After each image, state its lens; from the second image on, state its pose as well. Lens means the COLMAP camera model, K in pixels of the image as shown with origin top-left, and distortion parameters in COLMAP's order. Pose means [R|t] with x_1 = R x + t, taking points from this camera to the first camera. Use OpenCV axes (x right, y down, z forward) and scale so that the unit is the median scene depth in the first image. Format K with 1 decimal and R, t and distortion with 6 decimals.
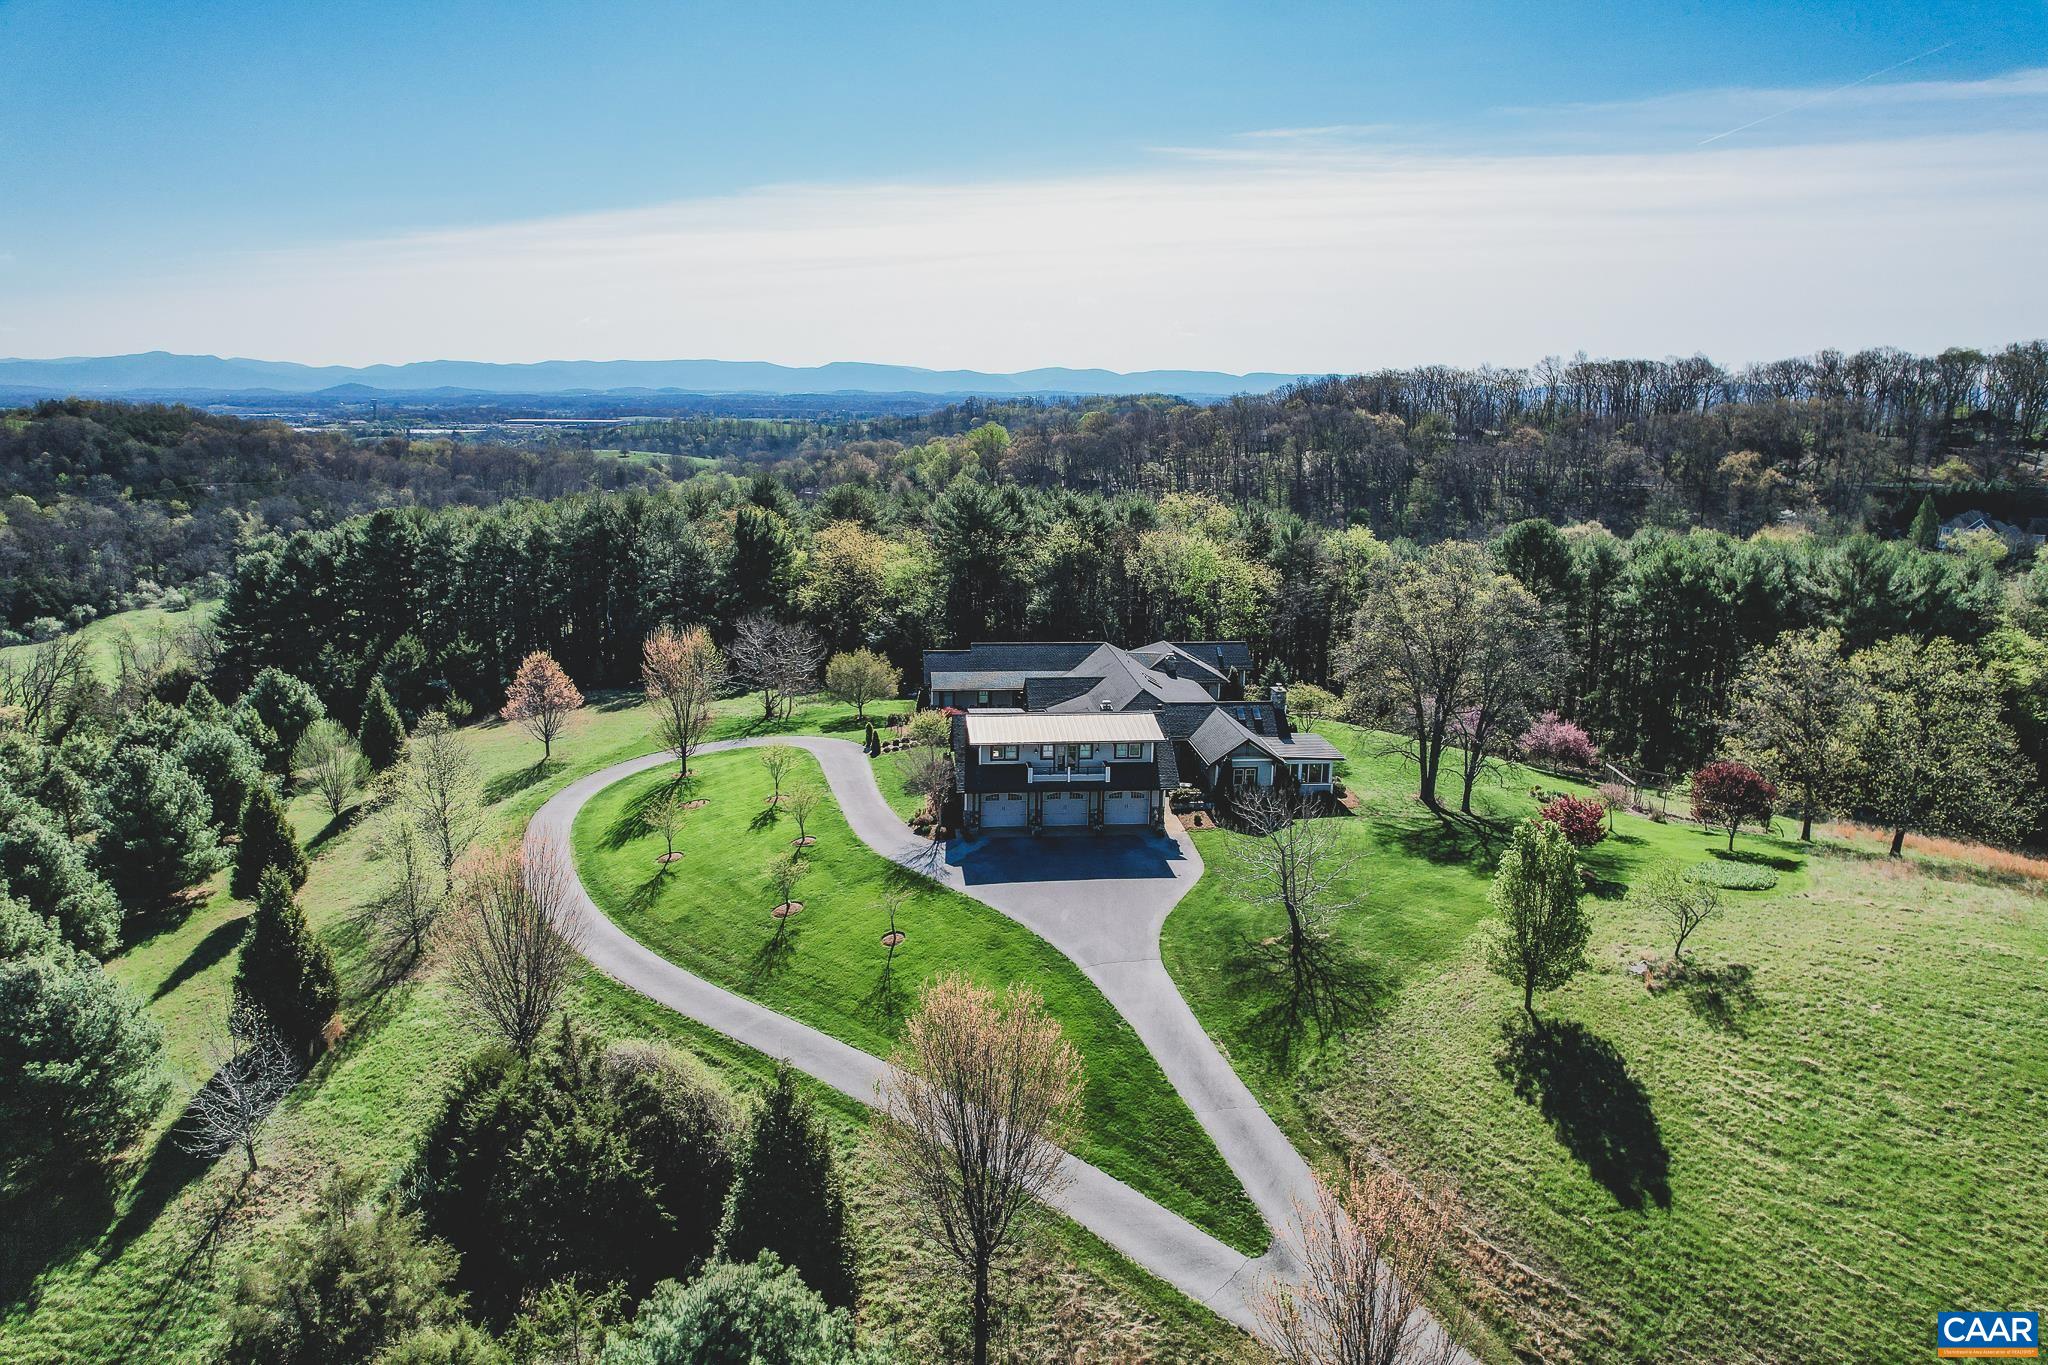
lens RADIAL K [[1308.9, 0, 1025.4], [0, 1308.9, 693.0], [0, 0, 1]] dist [-0.069034, 0.053314]
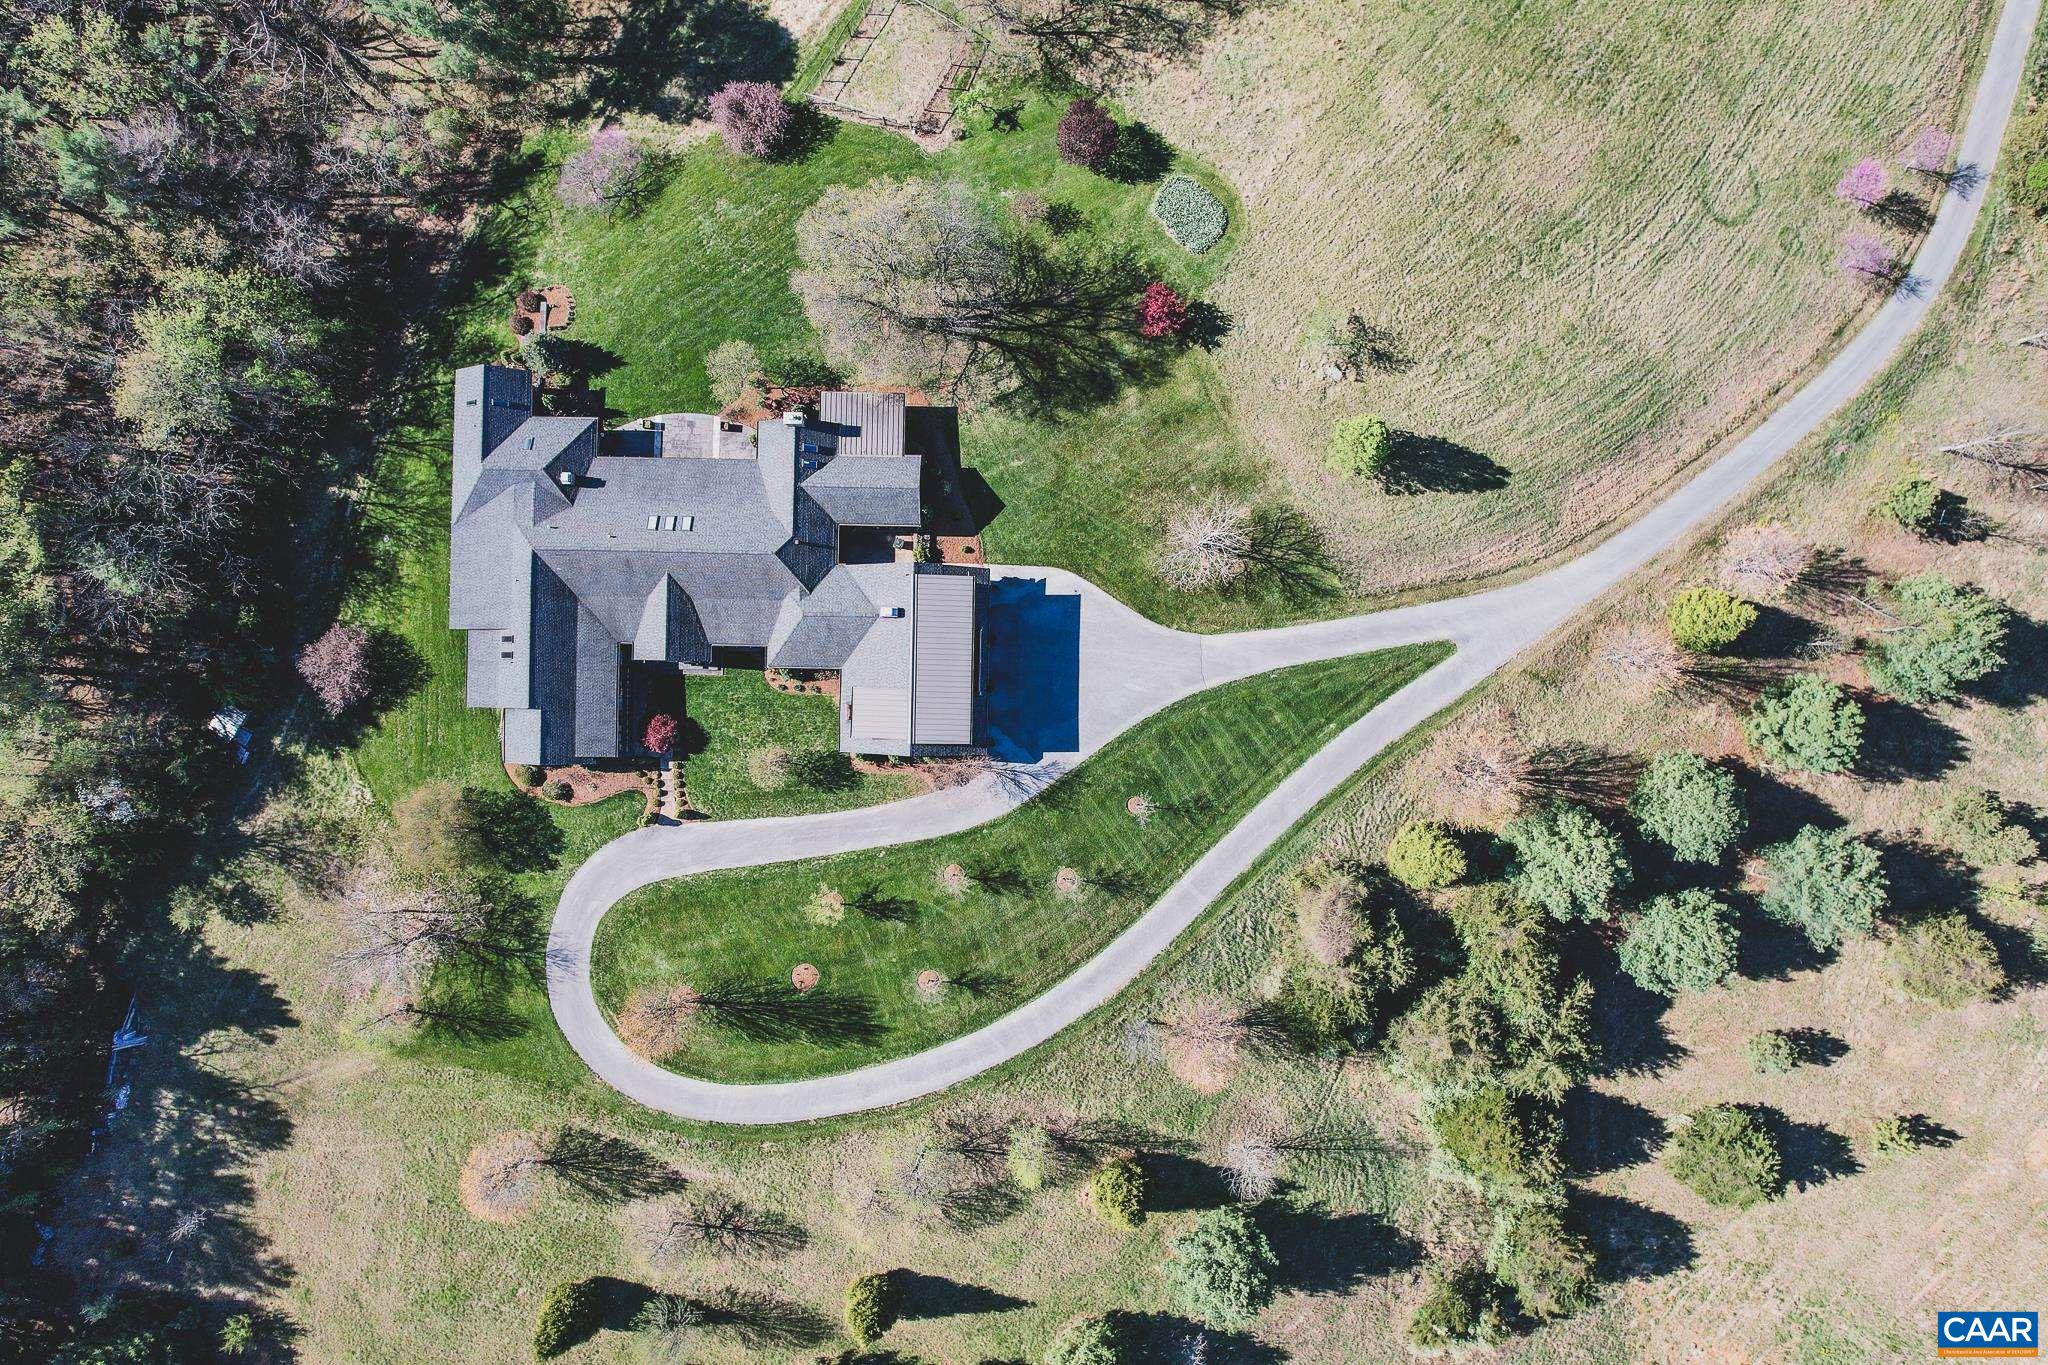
lens RADIAL K [[1308.9, 0, 1025.4], [0, 1308.9, 693.0], [0, 0, 1]] dist [-0.069034, 0.053314]
pose [[0.121007, -0.992634, -0.005934, 0.008119], [0.213593, 0.020199, 0.976714, -0.578307], [-0.969400, -0.119457, 0.214463, 0.372155]]
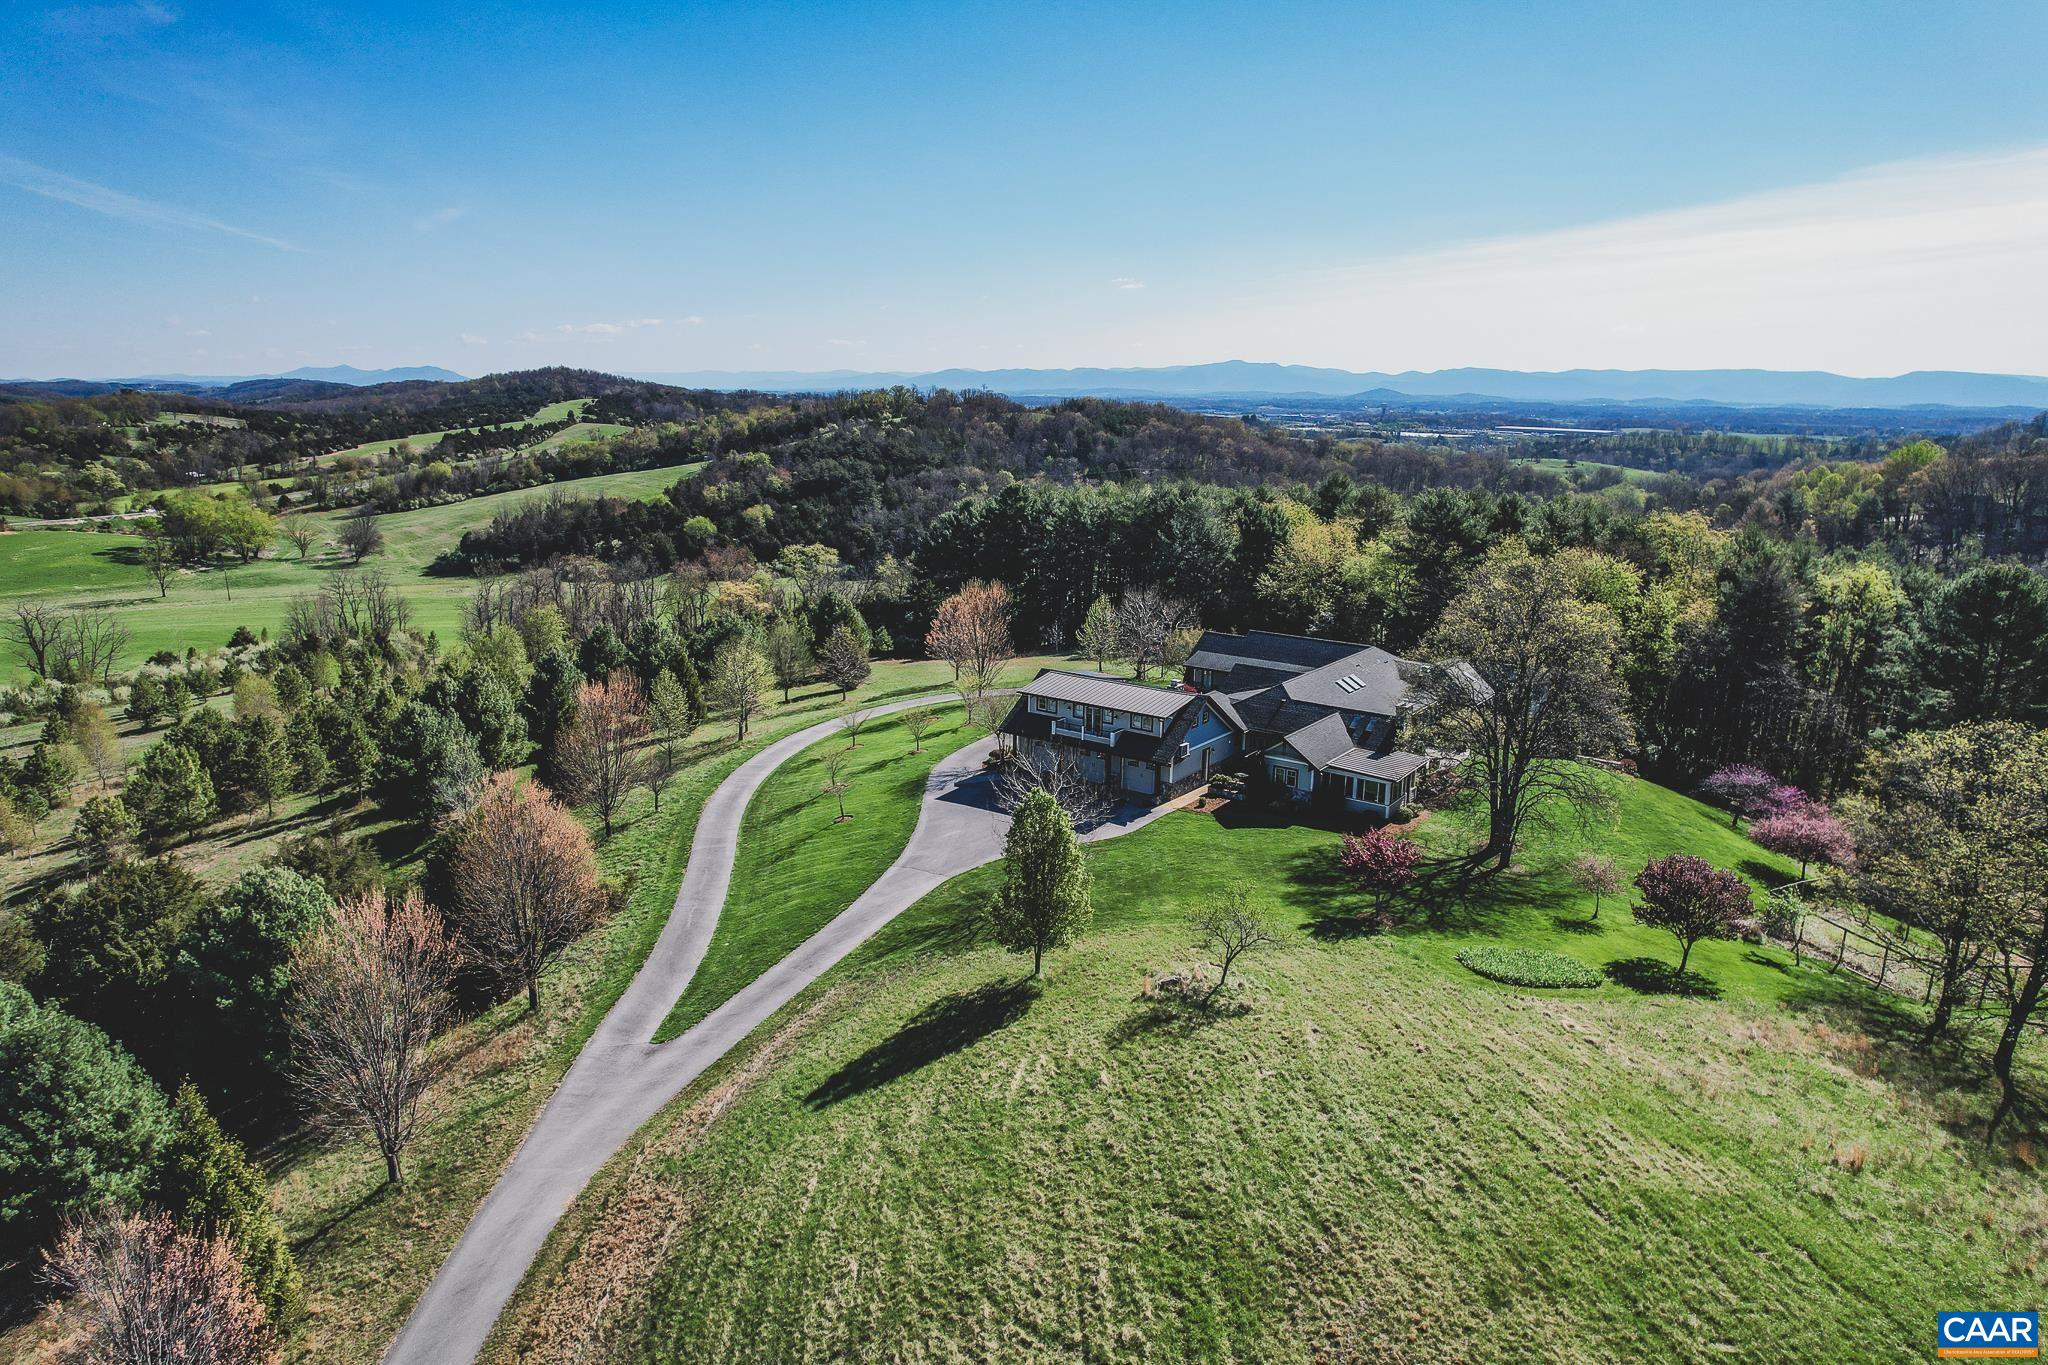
lens RADIAL K [[1308.9, 0, 1025.4], [0, 1308.9, 693.0], [0, 0, 1]] dist [-0.069034, 0.053314]
pose [[0.740342, 0.151440, -0.654951, 0.377480], [-0.155504, 0.986449, 0.052312, -0.010847], [0.653998, 0.063119, 0.753859, 0.073550]]
